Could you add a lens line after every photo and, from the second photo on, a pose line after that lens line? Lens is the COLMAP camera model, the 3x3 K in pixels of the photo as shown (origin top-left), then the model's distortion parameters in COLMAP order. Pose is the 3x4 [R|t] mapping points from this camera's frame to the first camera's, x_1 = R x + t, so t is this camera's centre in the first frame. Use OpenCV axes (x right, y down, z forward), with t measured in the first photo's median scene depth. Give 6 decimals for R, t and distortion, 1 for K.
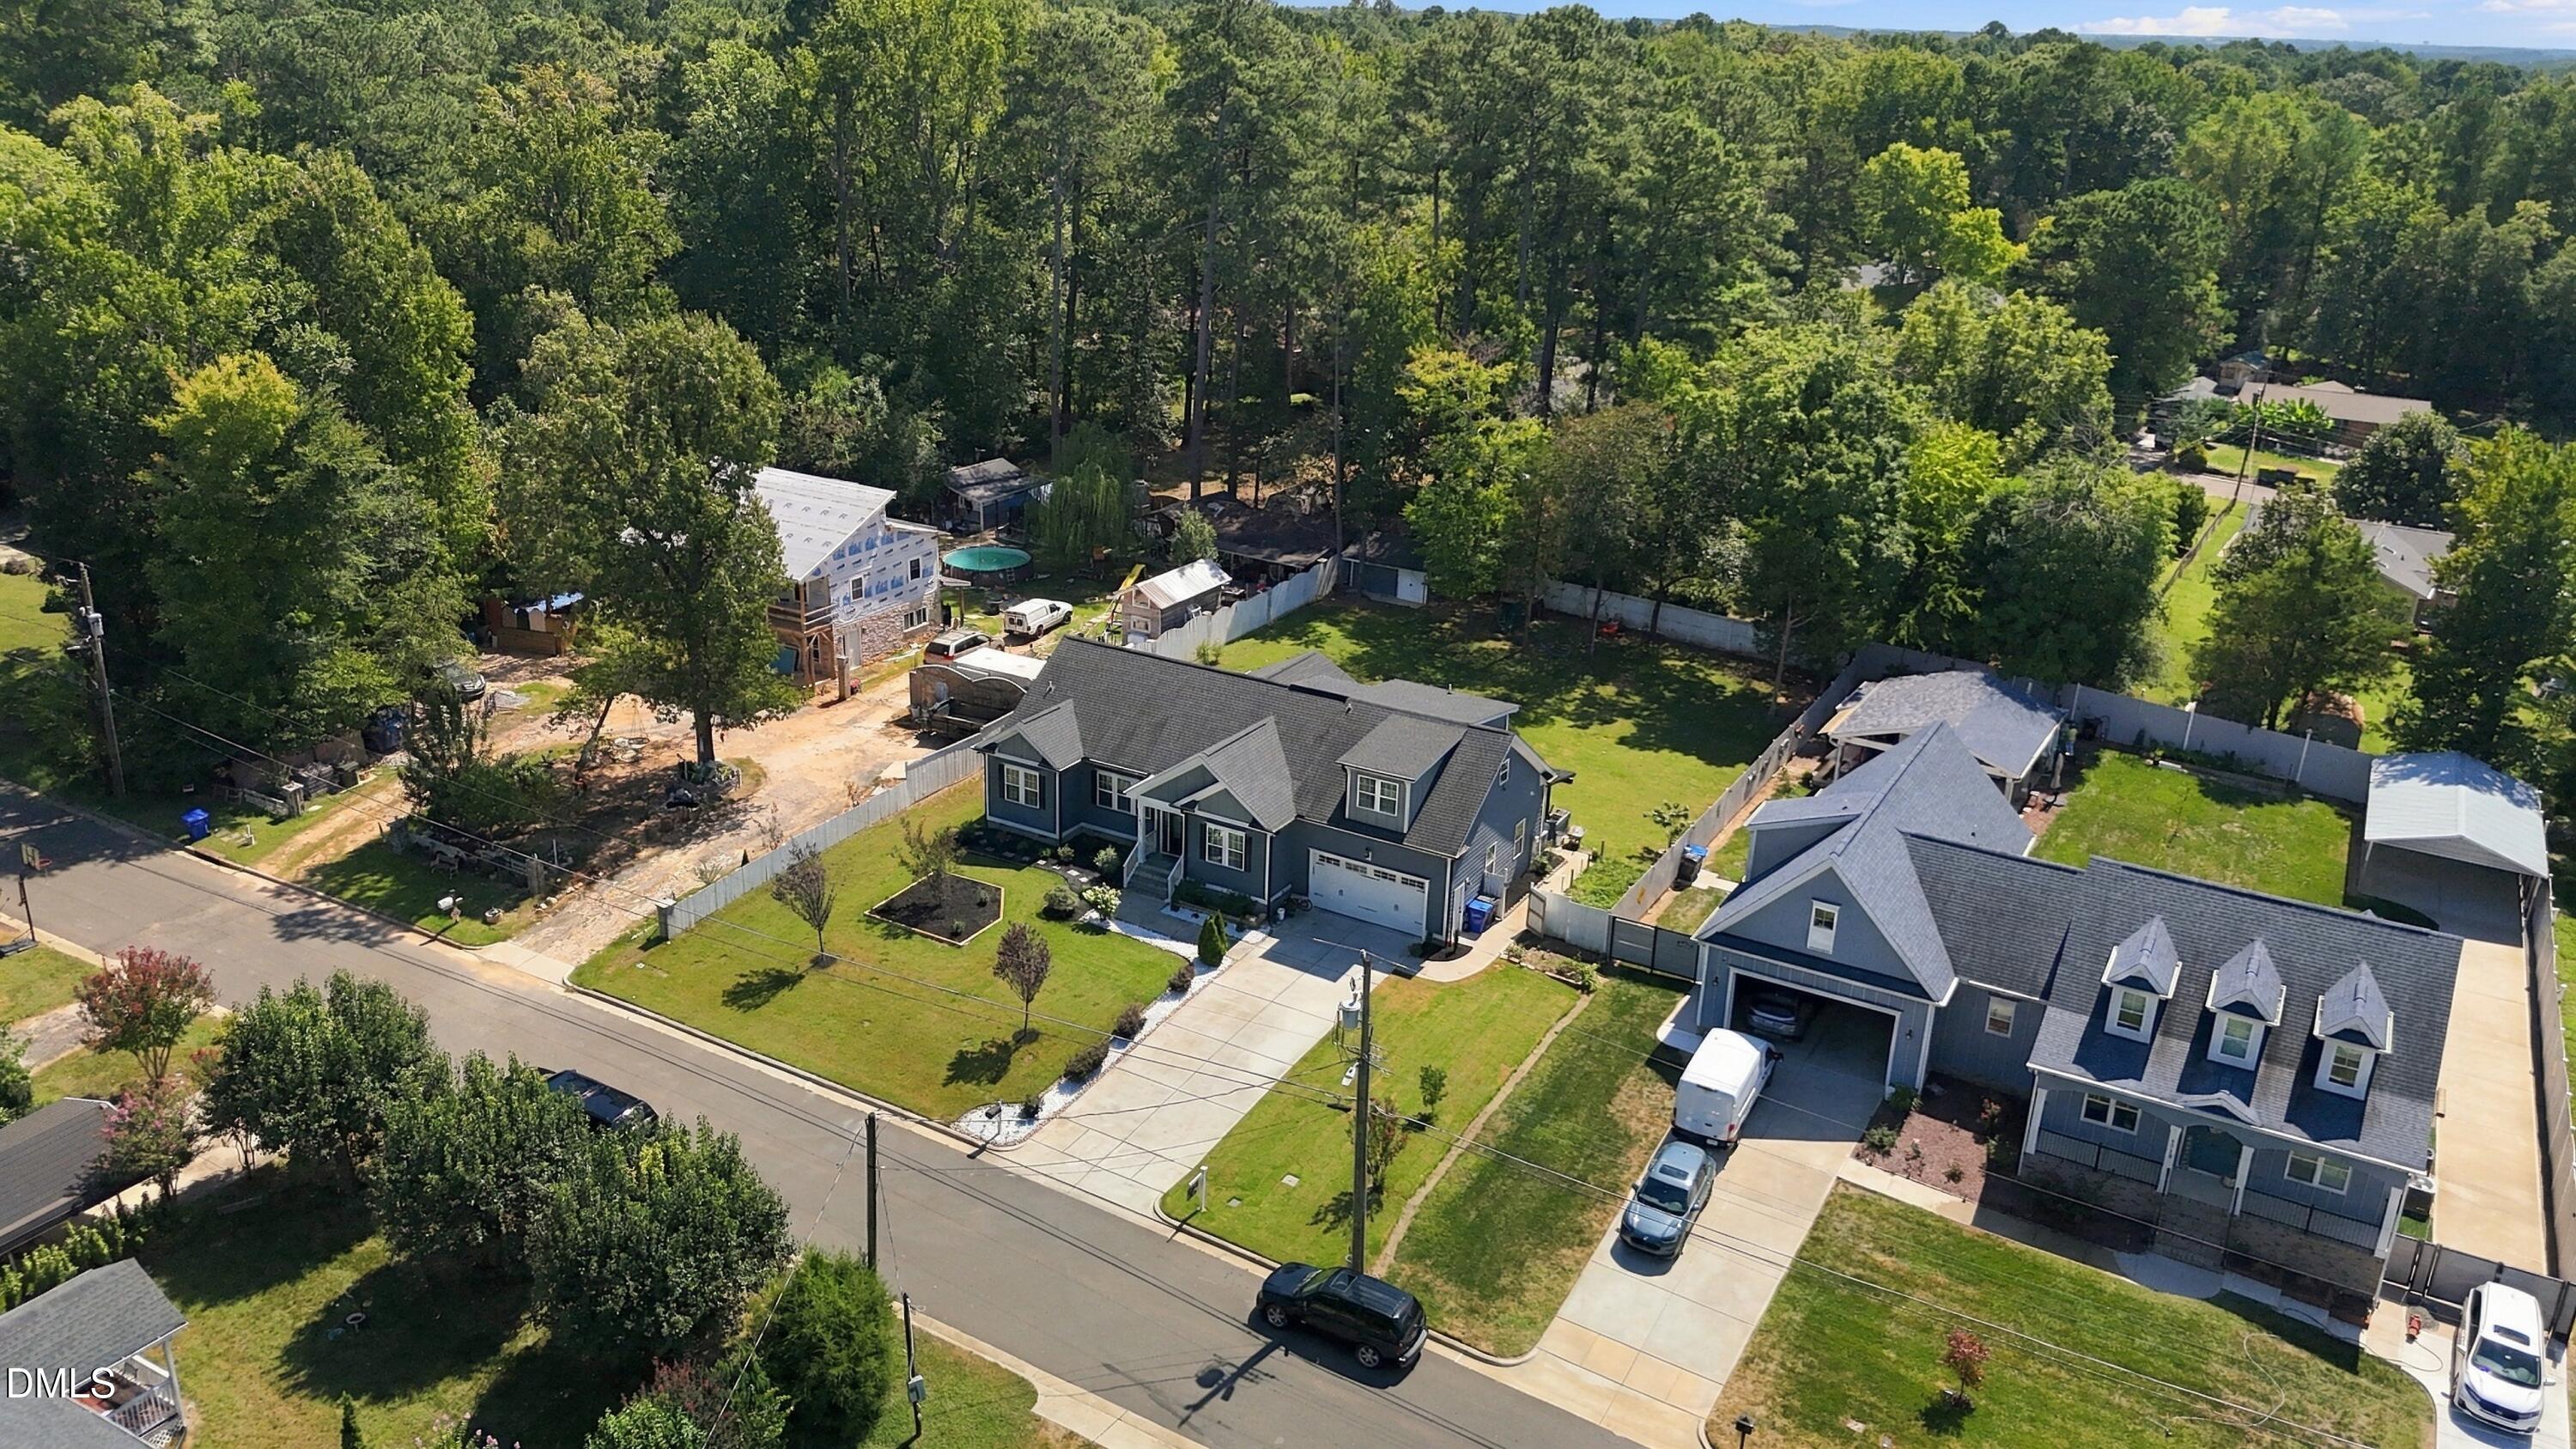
lens RADIAL K [[1898.6, 0, 1288.0], [0, 1898.6, 724.5], [0, 0, 1]] dist [0.077374, -0.088202]
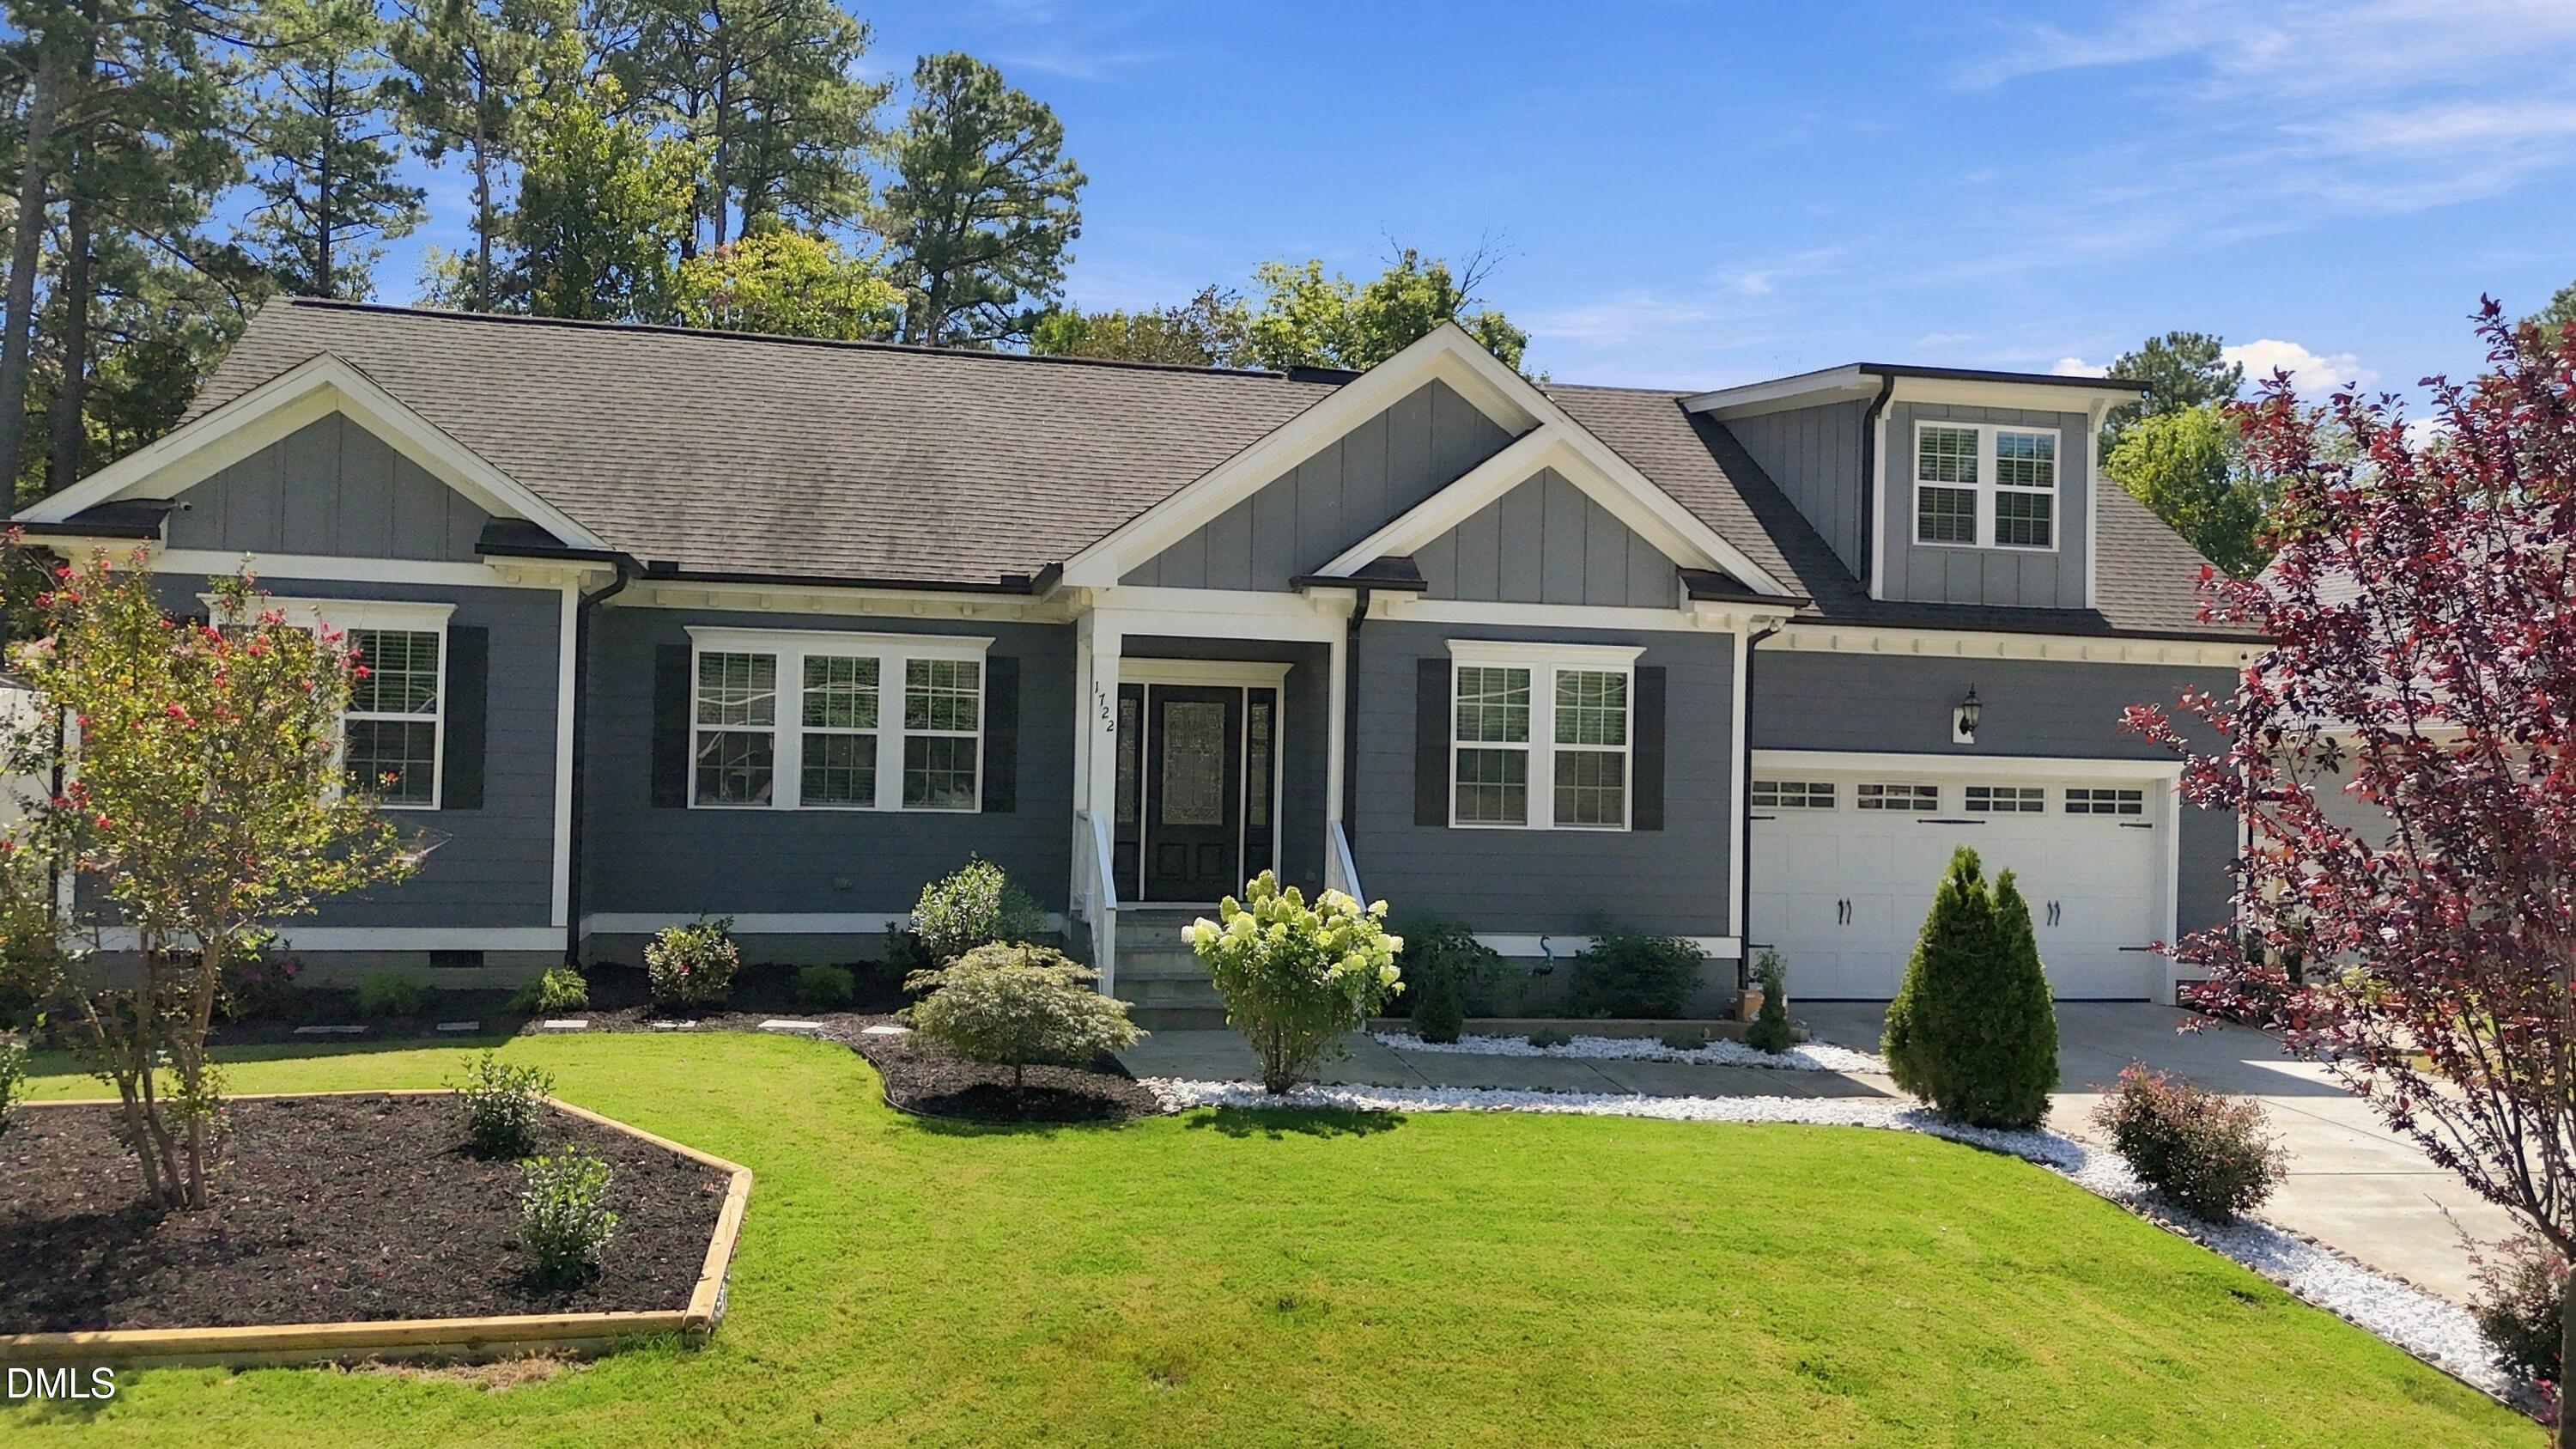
lens RADIAL K [[1898.6, 0, 1288.0], [0, 1898.6, 724.5], [0, 0, 1]] dist [0.077374, -0.088202]
pose [[0.739939, -0.007537, 0.672632, -0.214917], [0.236819, 0.938839, -0.249996, 0.114393], [-0.629609, 0.344274, 0.696468, 0.864419]]
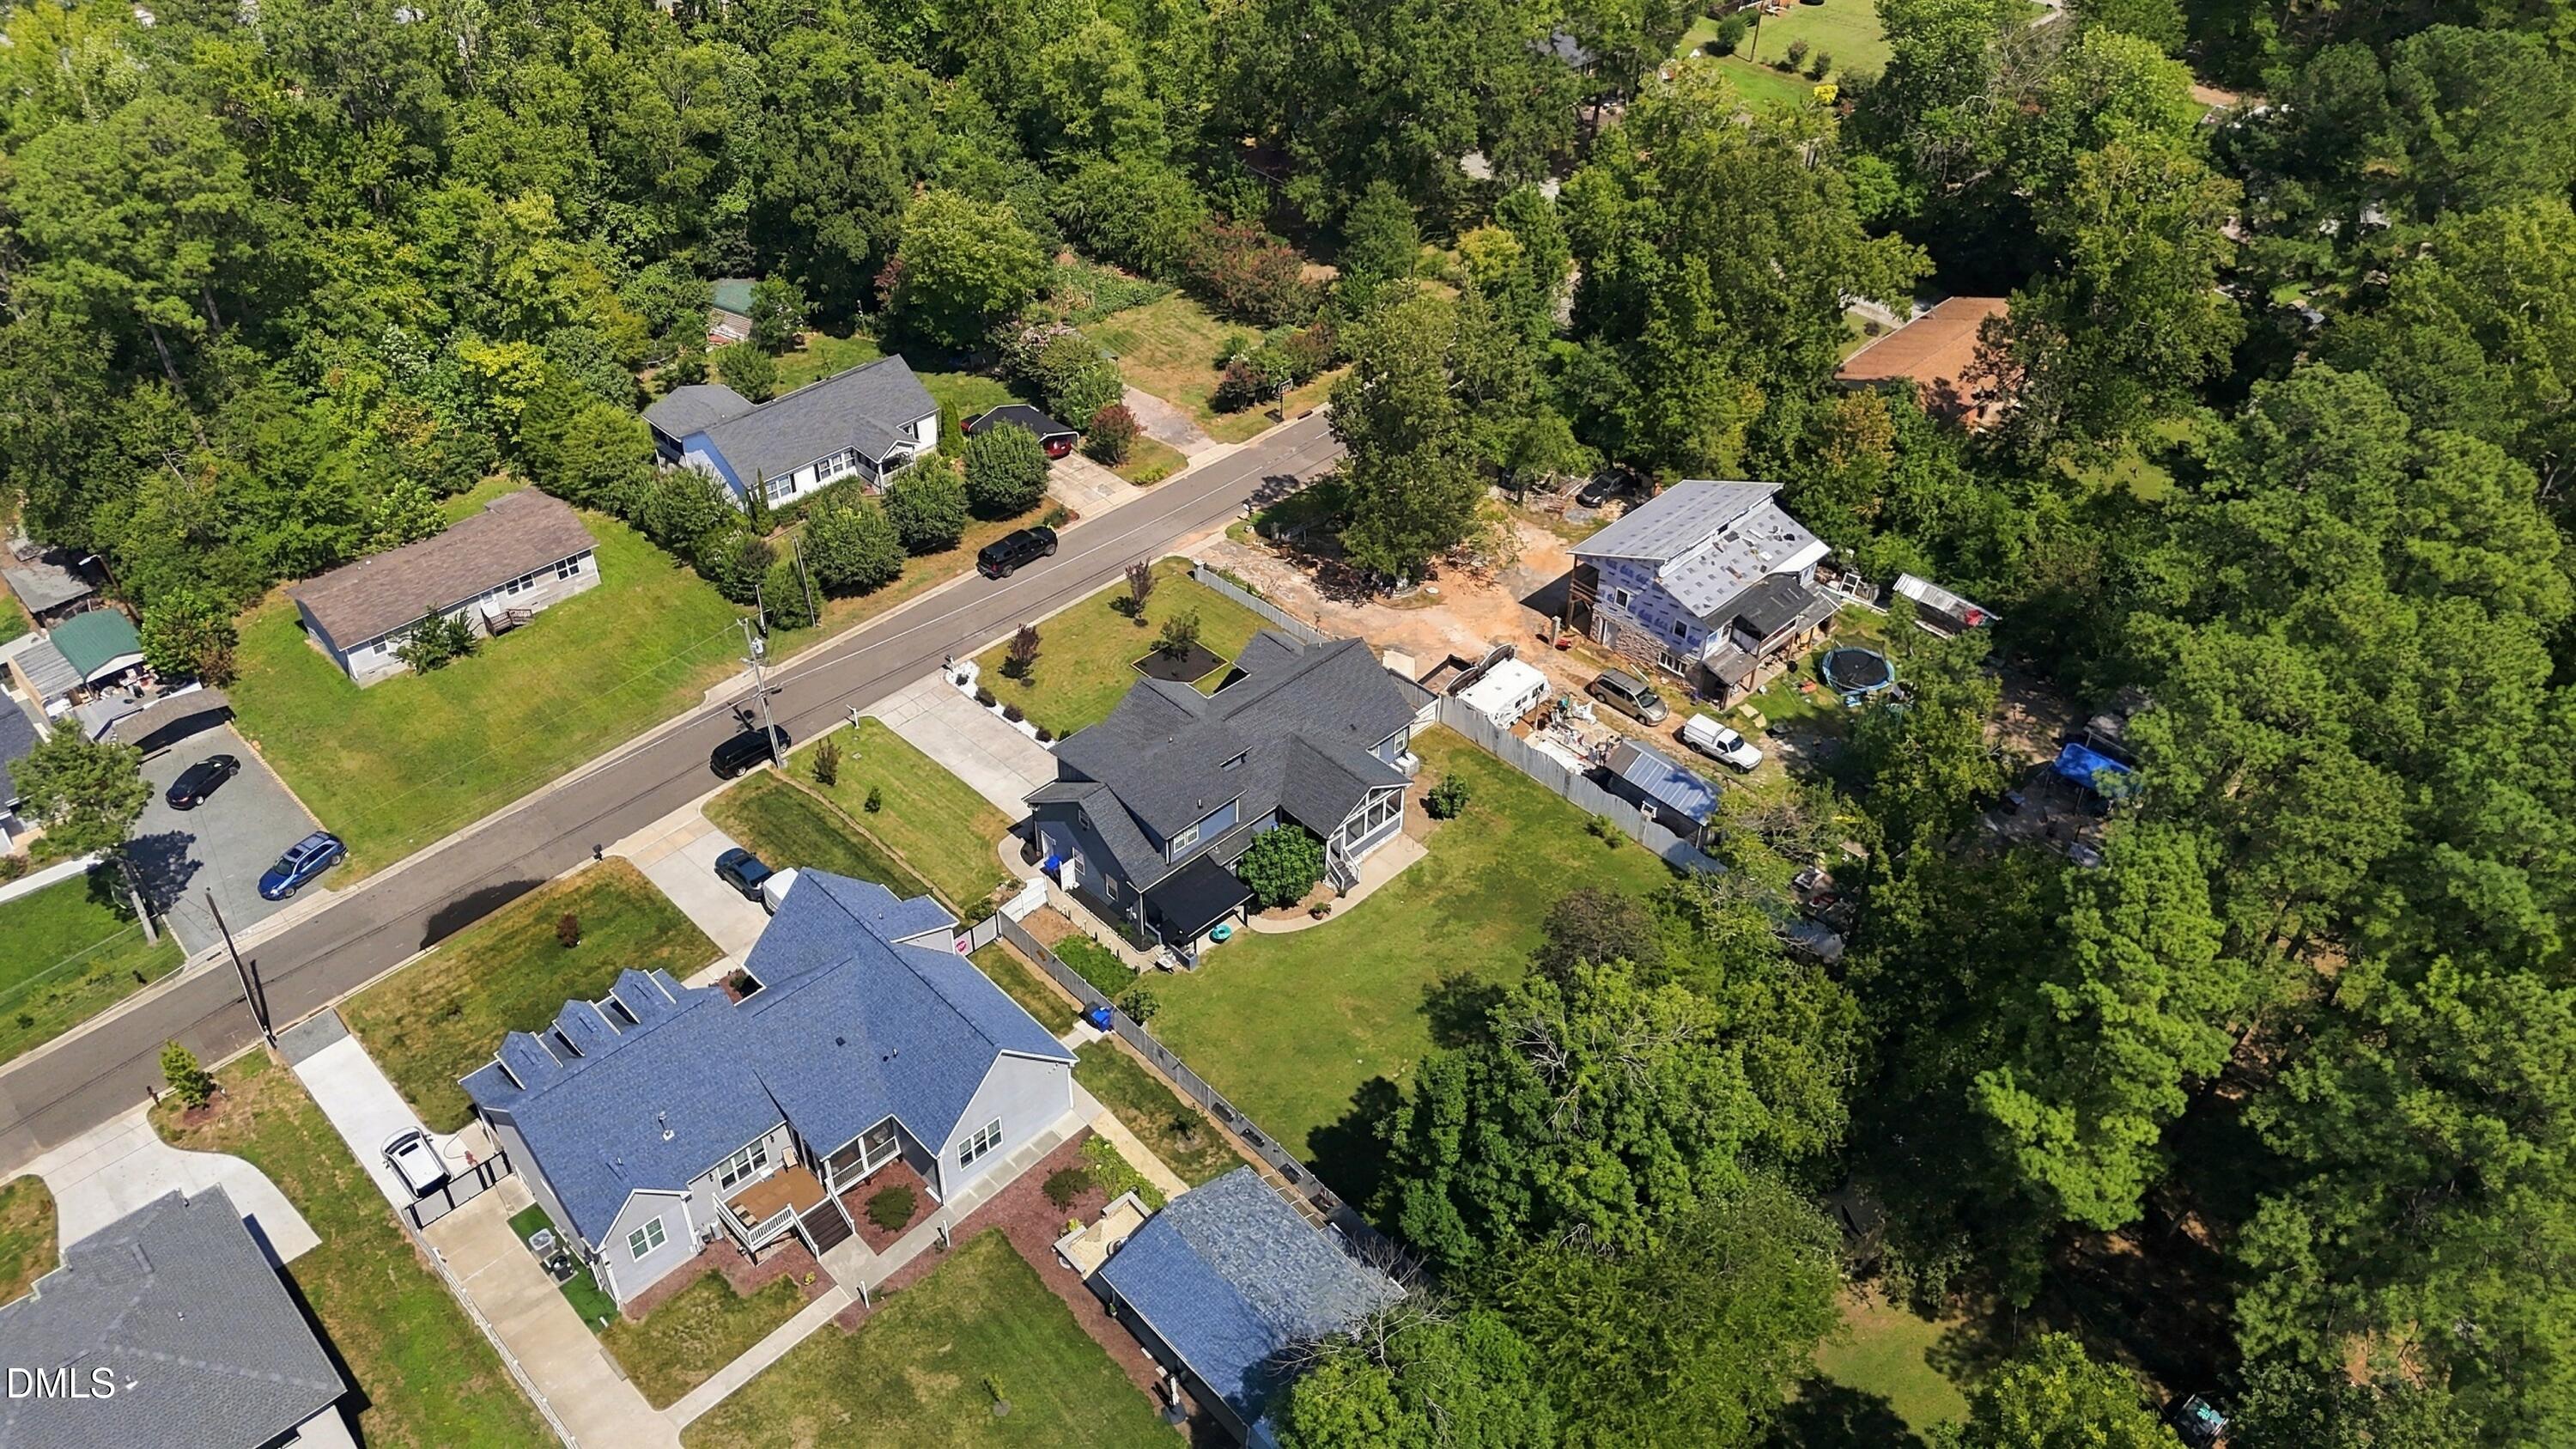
lens RADIAL K [[1898.6, 0, 1288.0], [0, 1898.6, 724.5], [0, 0, 1]] dist [0.077374, -0.088202]
pose [[-0.277591, 0.578386, -0.767081, 1.102334], [-0.358942, 0.678195, 0.641259, -0.969320], [0.891125, 0.453345, 0.019346, 1.087717]]
